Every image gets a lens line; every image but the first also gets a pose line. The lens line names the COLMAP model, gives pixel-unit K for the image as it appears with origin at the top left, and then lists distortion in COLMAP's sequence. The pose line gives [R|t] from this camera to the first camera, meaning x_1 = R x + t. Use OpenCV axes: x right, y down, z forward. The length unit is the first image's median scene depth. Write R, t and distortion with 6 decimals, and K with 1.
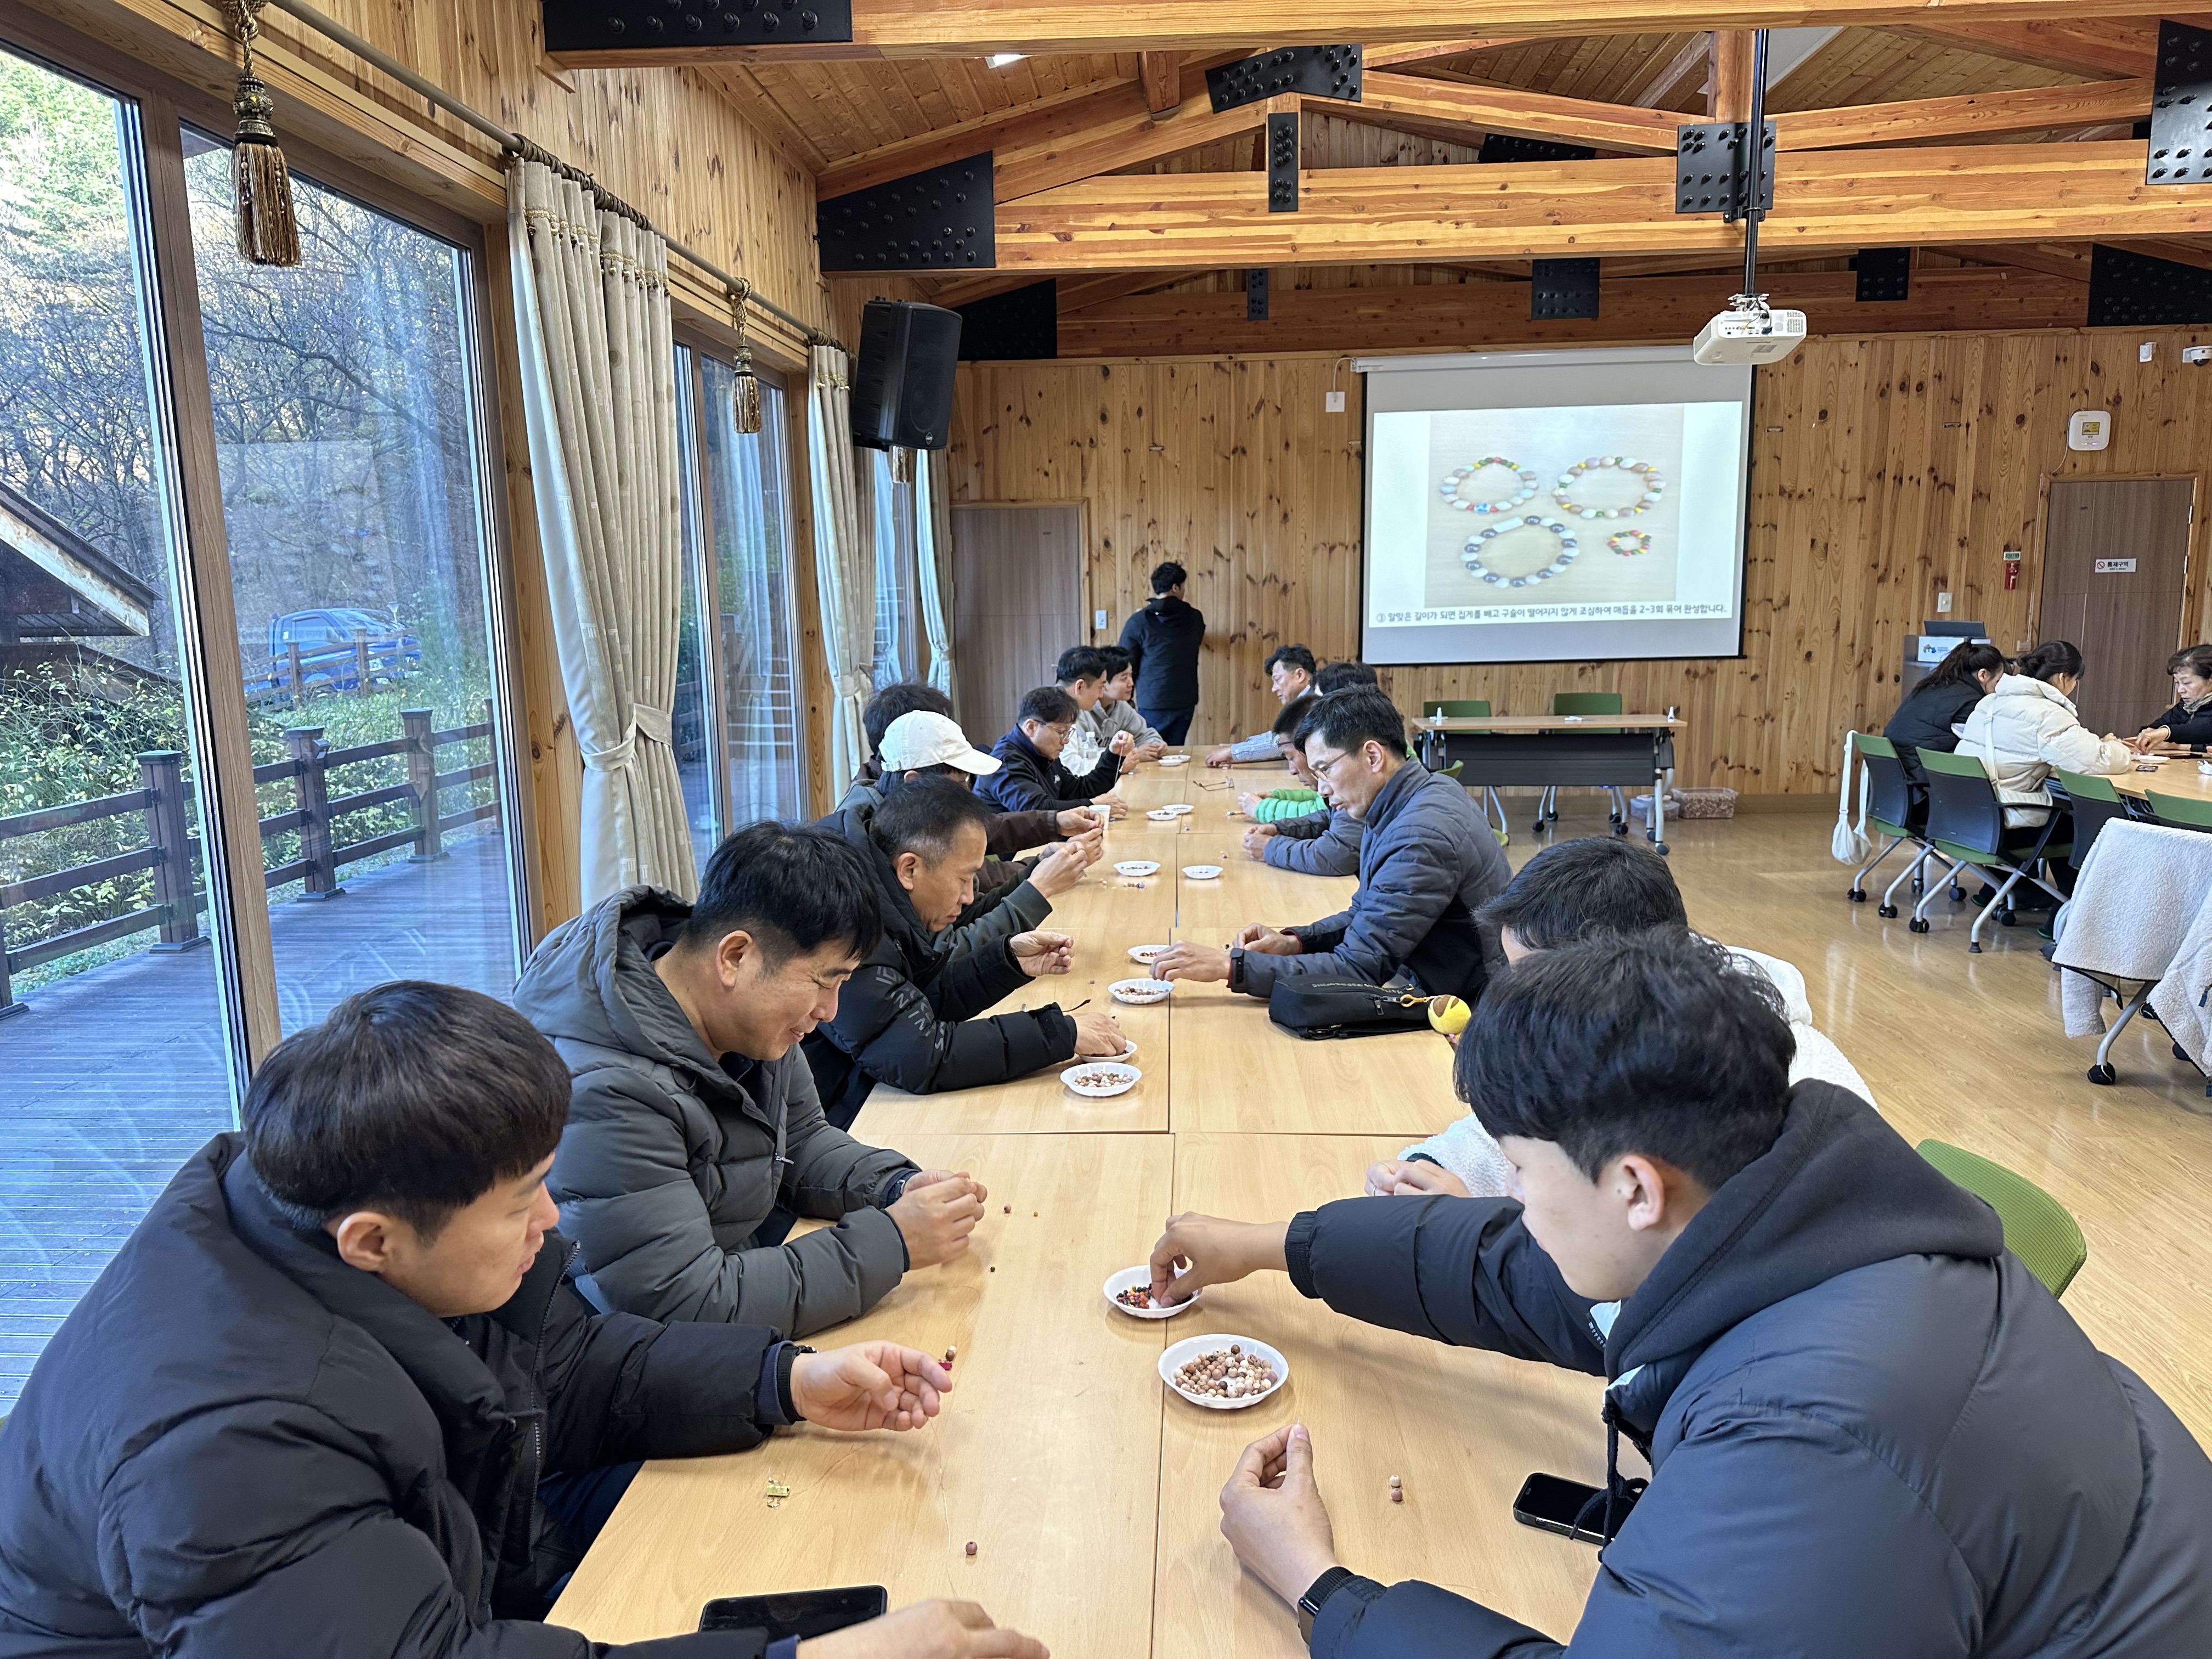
lens RADIAL K [[1578.4, 0, 1106.0], [0, 1578.4, 829.5], [0, 0, 1]] dist [0.030813, -0.043271]
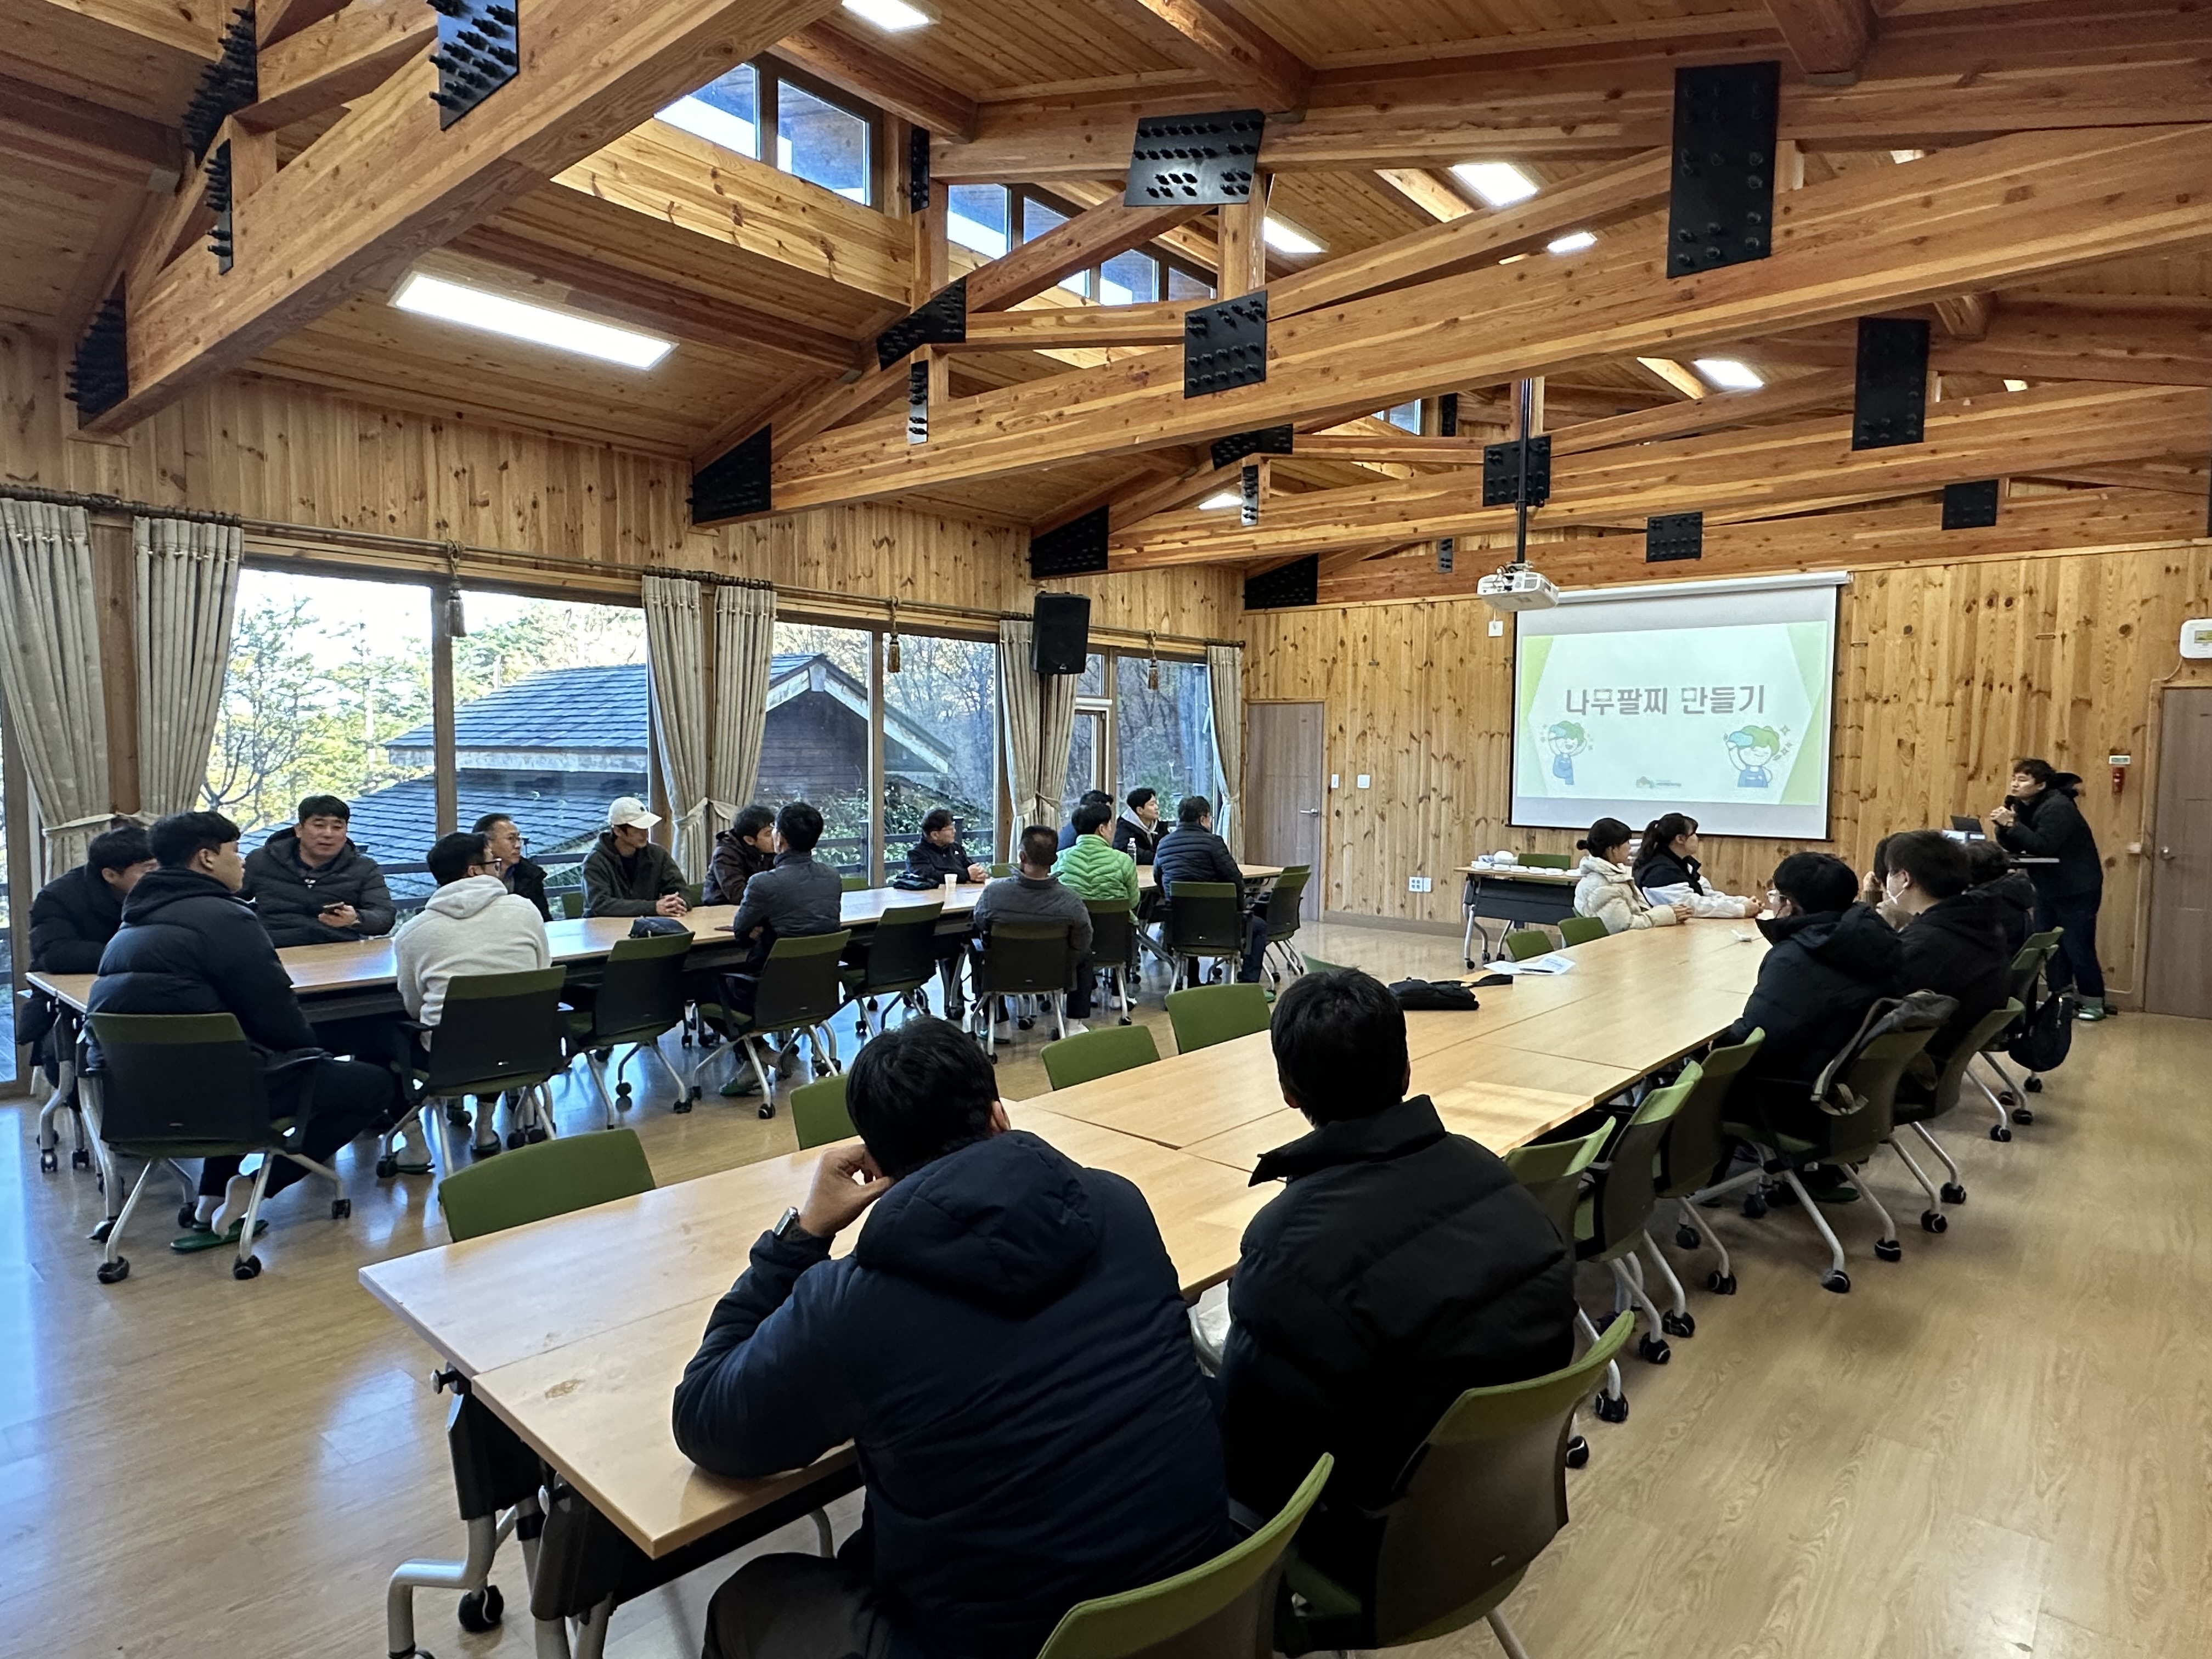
lens RADIAL K [[1267.9, 0, 1106.0], [0, 1267.9, 829.5], [0, 0, 1]] dist [0.000033, -0.001942]
pose [[0.791488, 0.068405, -0.607345, 0.560456], [-0.122353, 0.991335, -0.047796, -0.008647], [0.598813, 0.112140, 0.792999, -0.037595]]
